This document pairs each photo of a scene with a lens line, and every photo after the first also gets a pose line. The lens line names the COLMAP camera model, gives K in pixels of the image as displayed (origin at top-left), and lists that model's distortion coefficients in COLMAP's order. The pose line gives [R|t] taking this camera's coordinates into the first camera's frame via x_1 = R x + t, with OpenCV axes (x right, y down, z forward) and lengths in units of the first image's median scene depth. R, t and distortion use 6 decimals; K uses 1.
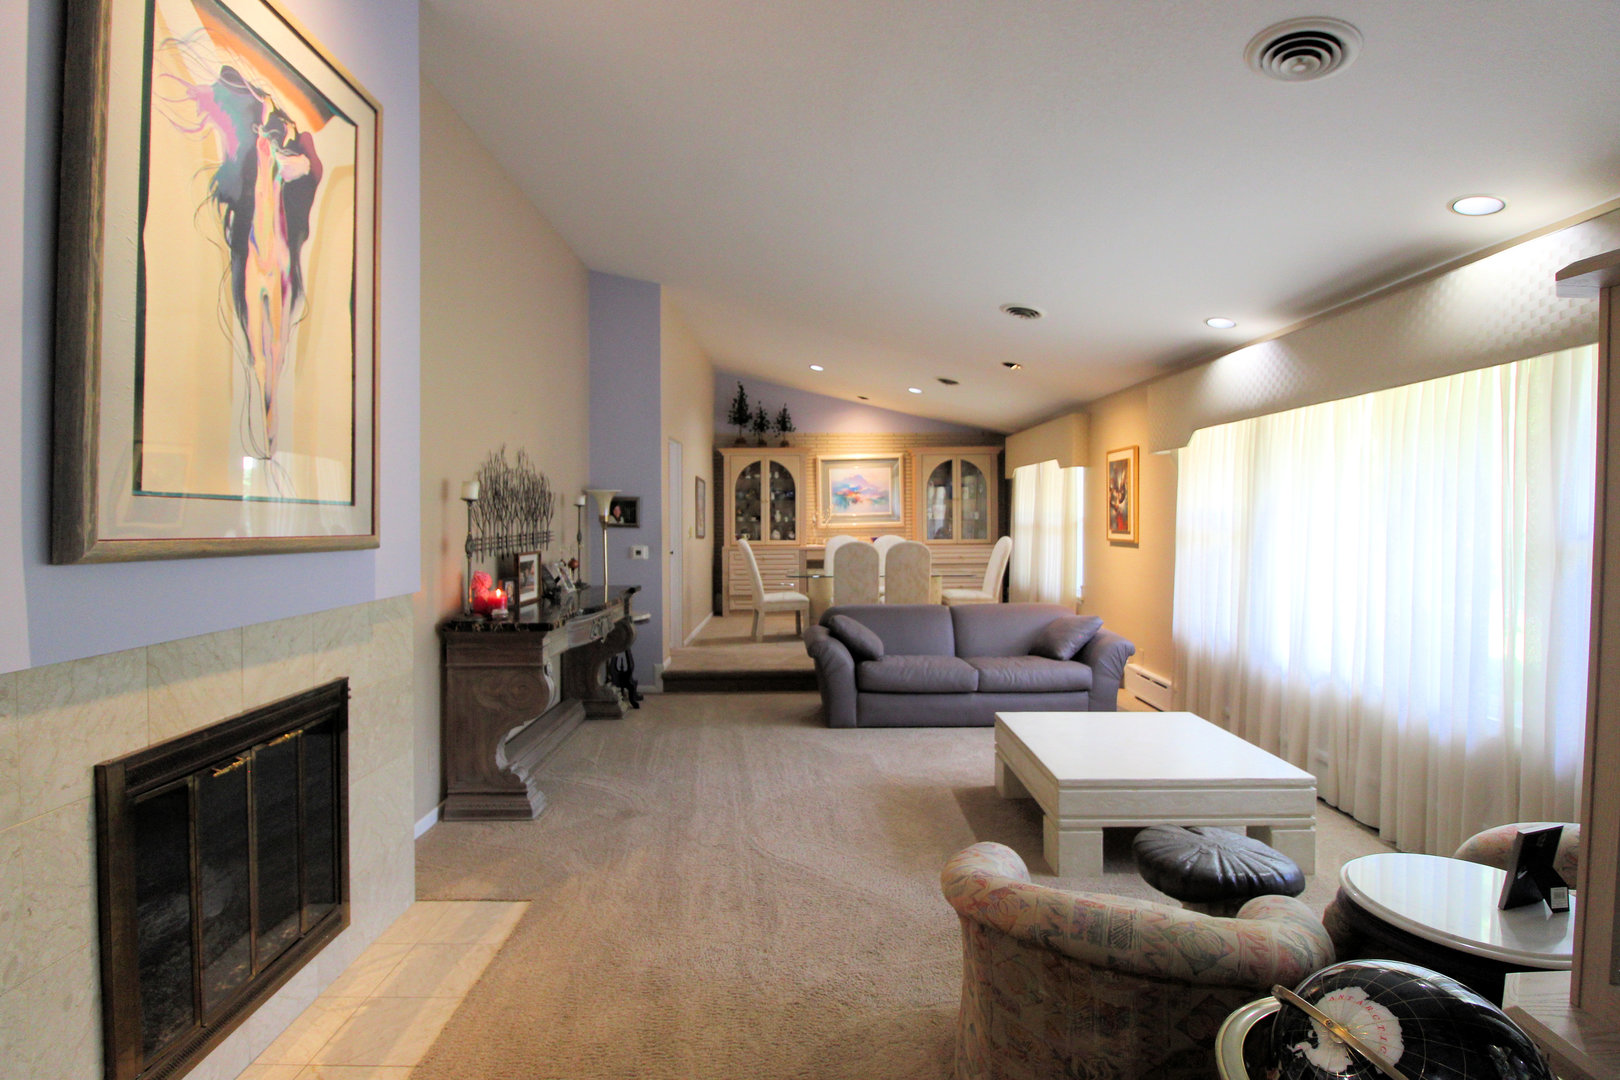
lens RADIAL K [[750.4, 0, 808.0], [0, 750.4, 525.0], [0, 0, 1]] dist [-0.000258, -0.011991]
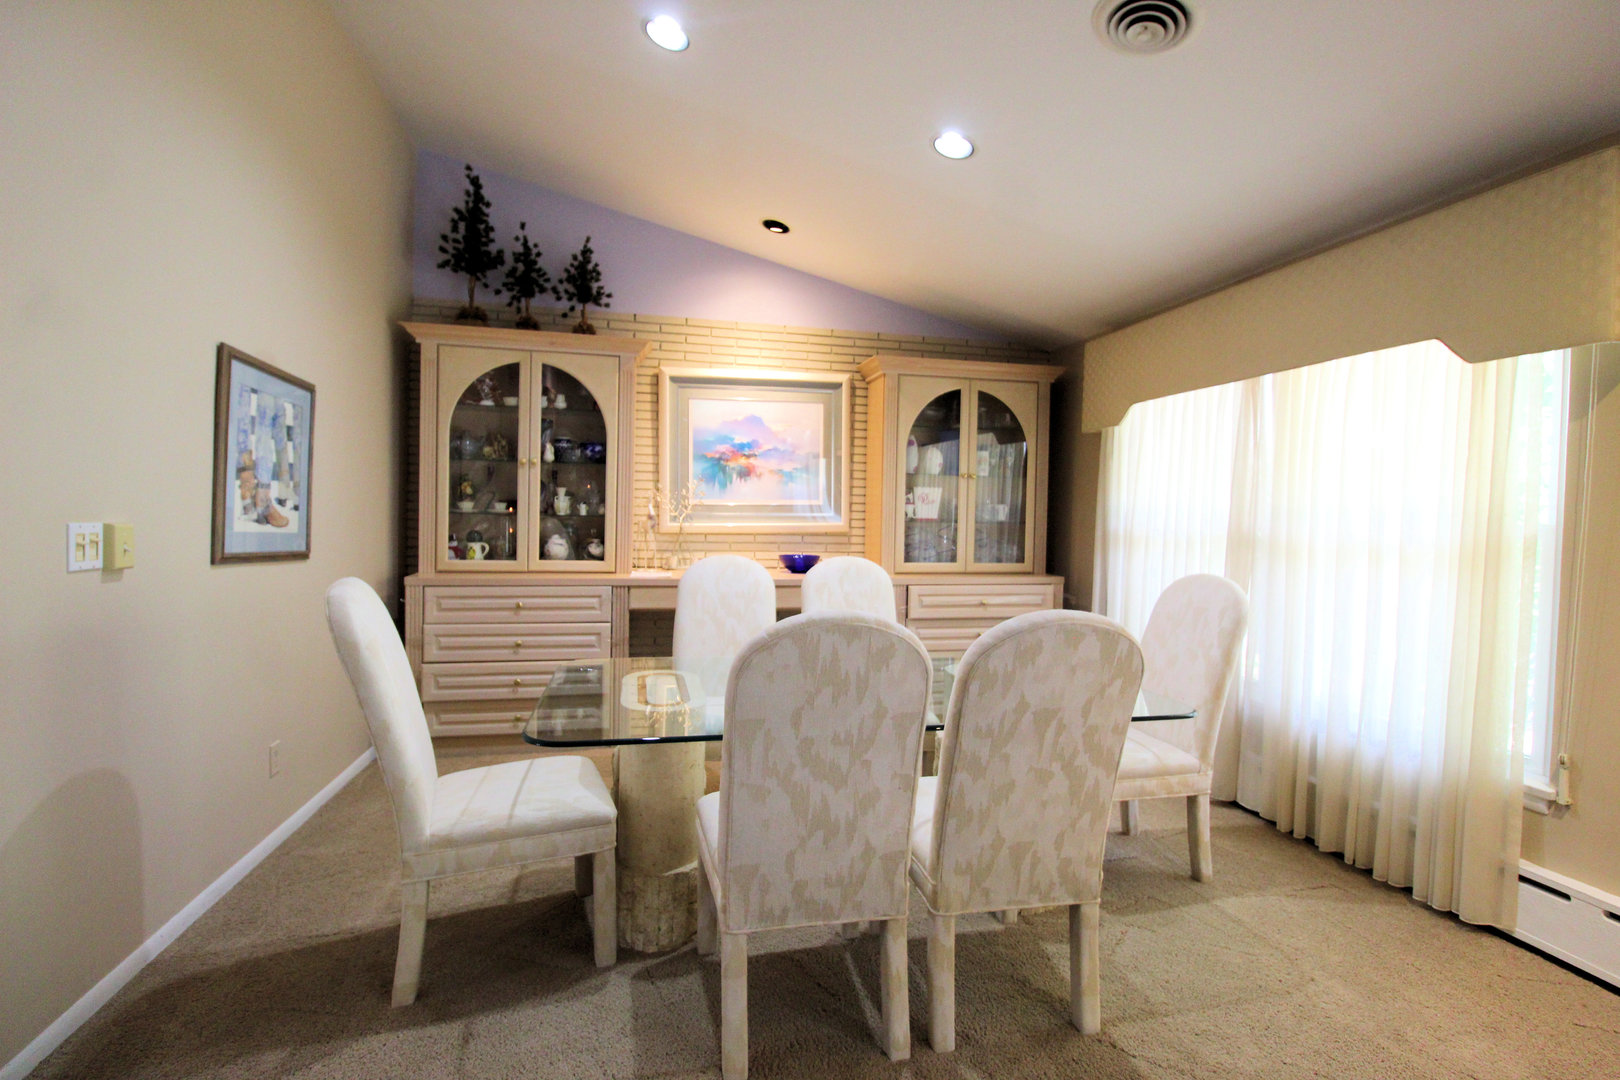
lens RADIAL K [[750.4, 0, 808.0], [0, 750.4, 525.0], [0, 0, 1]] dist [-0.000258, -0.011991]
pose [[0.978845, 0.021915, 0.203425, 0.008886], [-0.022538, 0.999746, 0.000749, -0.002215], [-0.203357, -0.005318, 0.979090, 0.565505]]
